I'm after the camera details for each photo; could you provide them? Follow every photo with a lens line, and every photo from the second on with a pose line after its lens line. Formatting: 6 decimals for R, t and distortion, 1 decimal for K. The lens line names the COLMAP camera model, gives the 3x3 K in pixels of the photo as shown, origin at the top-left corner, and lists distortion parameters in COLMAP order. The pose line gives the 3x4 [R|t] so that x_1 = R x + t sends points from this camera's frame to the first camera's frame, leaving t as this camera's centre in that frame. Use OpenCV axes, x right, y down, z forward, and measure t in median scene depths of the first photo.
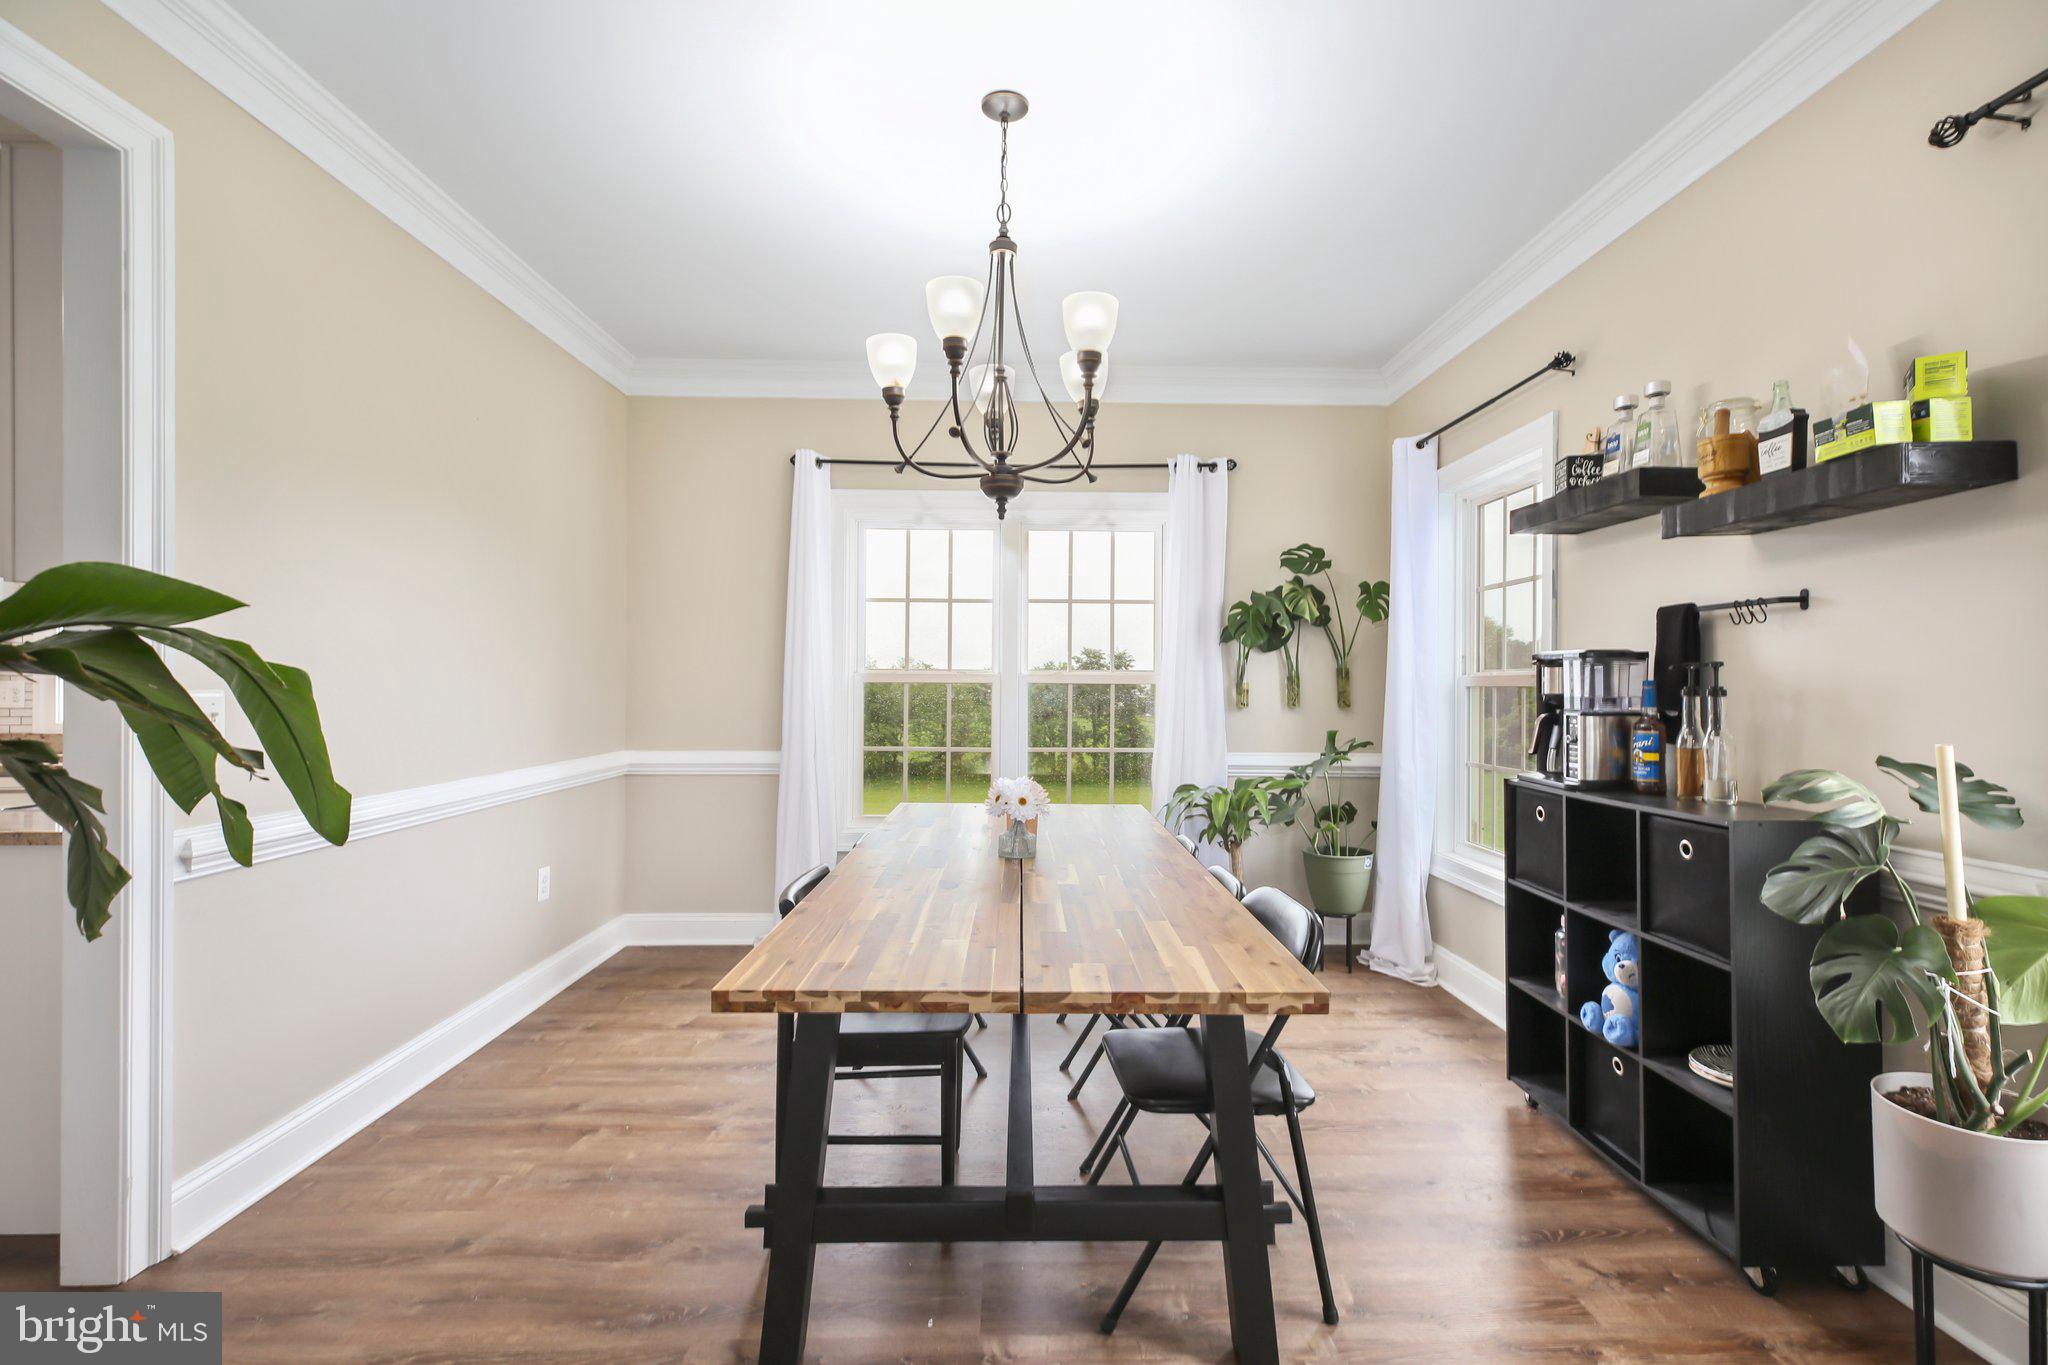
lens RADIAL K [[935.9, 0, 1034.0], [0, 935.9, 689.4], [0, 0, 1]] dist [0.021973, -0.000797]
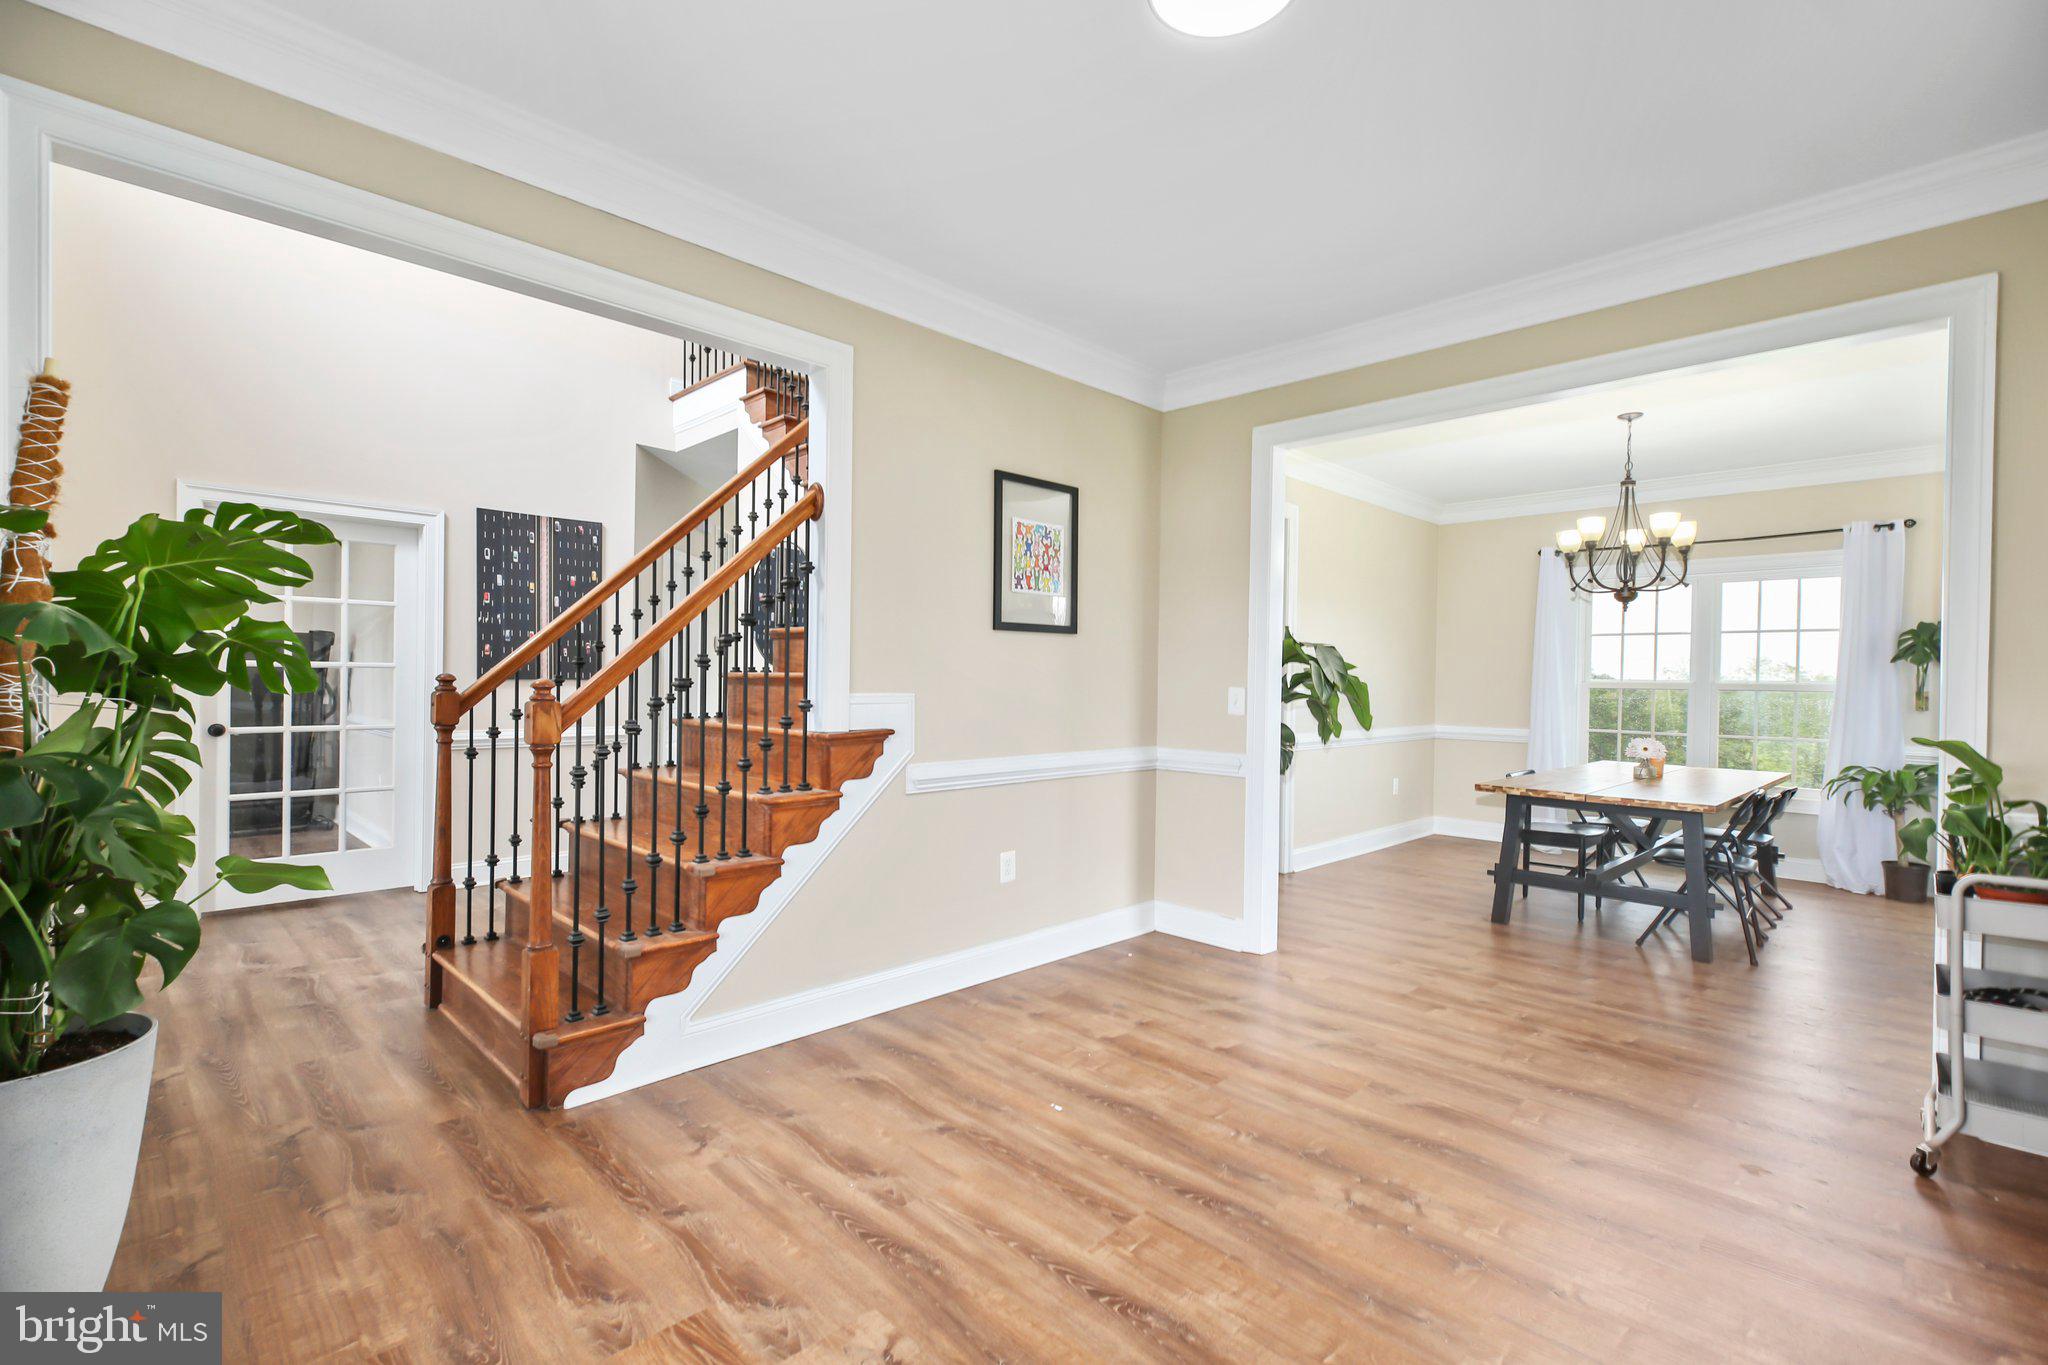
lens RADIAL K [[935.9, 0, 1032.7], [0, 935.9, 687.8], [0, 0, 1]] dist [0.021973, -0.000797]
pose [[0.700485, 0.008032, -0.713622, 0.308667], [-0.010051, 0.999949, 0.001389, -0.000665], [0.713596, 0.006199, 0.700530, -0.808402]]
